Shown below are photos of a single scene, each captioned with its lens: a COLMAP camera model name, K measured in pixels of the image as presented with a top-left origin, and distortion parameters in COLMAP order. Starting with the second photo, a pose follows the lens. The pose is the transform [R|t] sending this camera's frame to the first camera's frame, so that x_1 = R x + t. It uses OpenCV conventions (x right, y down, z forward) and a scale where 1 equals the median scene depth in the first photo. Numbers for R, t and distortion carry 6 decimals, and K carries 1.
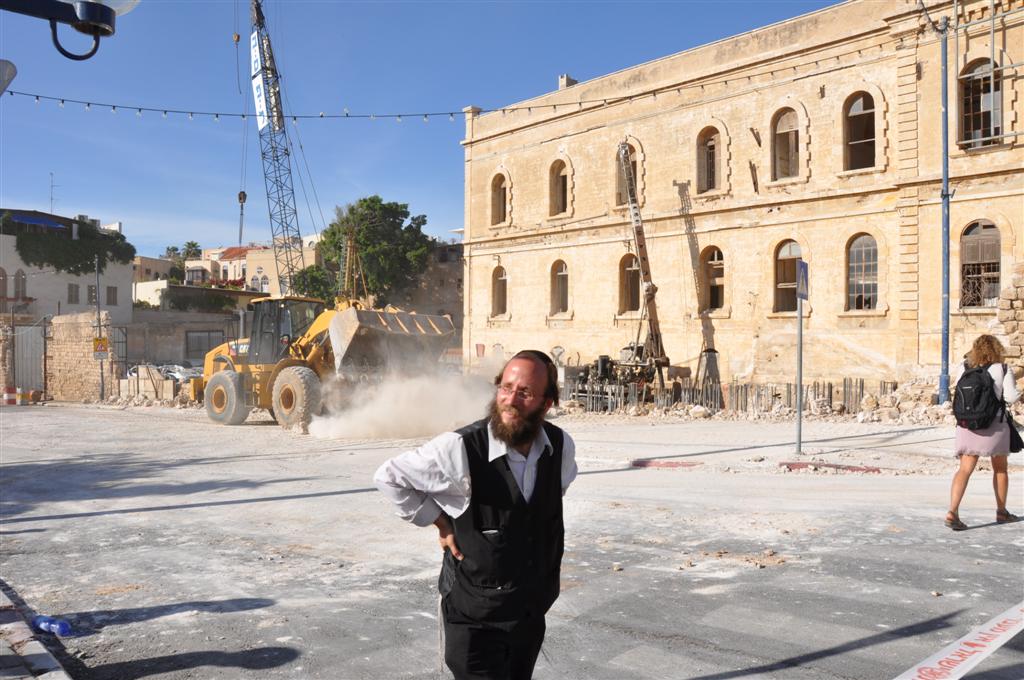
lens RADIAL K [[803.1, 0, 509.5], [0, 803.1, 343.8], [0, 0, 1]] dist [-0.161353, 0.121878]
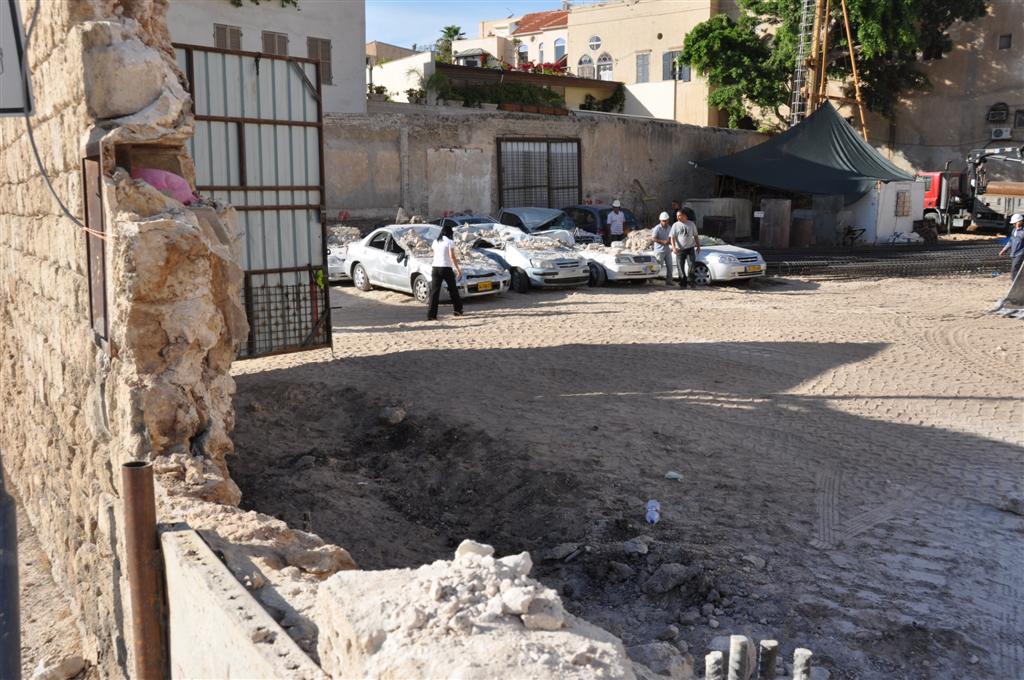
lens RADIAL K [[972.7, 0, 501.8], [0, 972.7, 337.6], [0, 0, 1]] dist [-0.022665, 0.000000]
pose [[0.951068, 0.036698, -0.306793, -0.460374], [0.006824, 0.990185, 0.139597, 0.027541], [0.308905, -0.134860, 0.941483, 0.941646]]
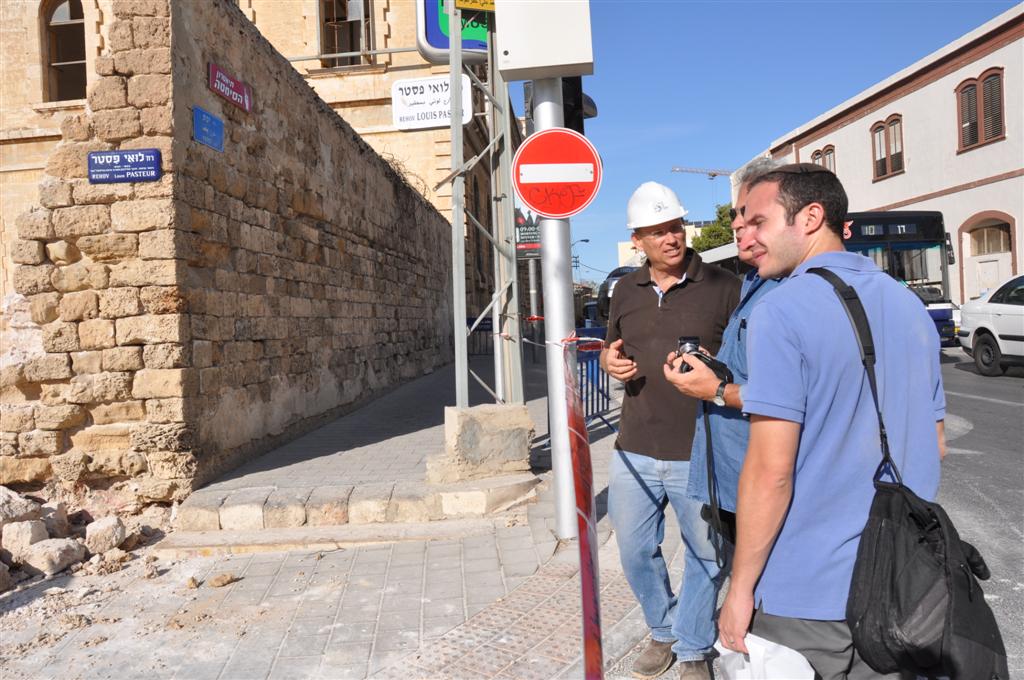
lens RADIAL K [[803.1, 0, 504.5], [0, 803.1, 346.8], [0, 0, 1]] dist [-0.161353, 0.121878]
pose [[0.705004, -0.061798, 0.706506, 0.194322], [0.056846, 0.997915, 0.030562, 0.000019], [-0.706922, 0.018616, 0.707047, 0.196158]]
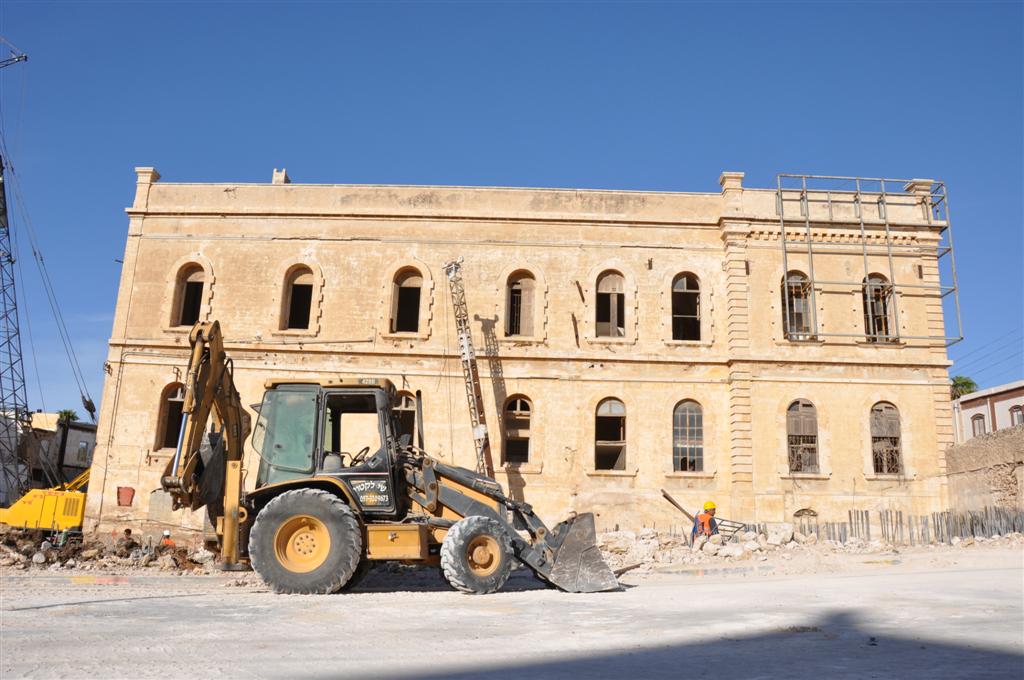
lens RADIAL K [[803.1, 0, 512.1], [0, 803.1, 339.6], [0, 0, 1]] dist [-0.161353, 0.121878]
pose [[0.667318, 0.196555, 0.718368, -0.441103], [-0.023930, 0.969707, -0.243095, 0.043114], [-0.744388, 0.145031, 0.651807, 0.392927]]
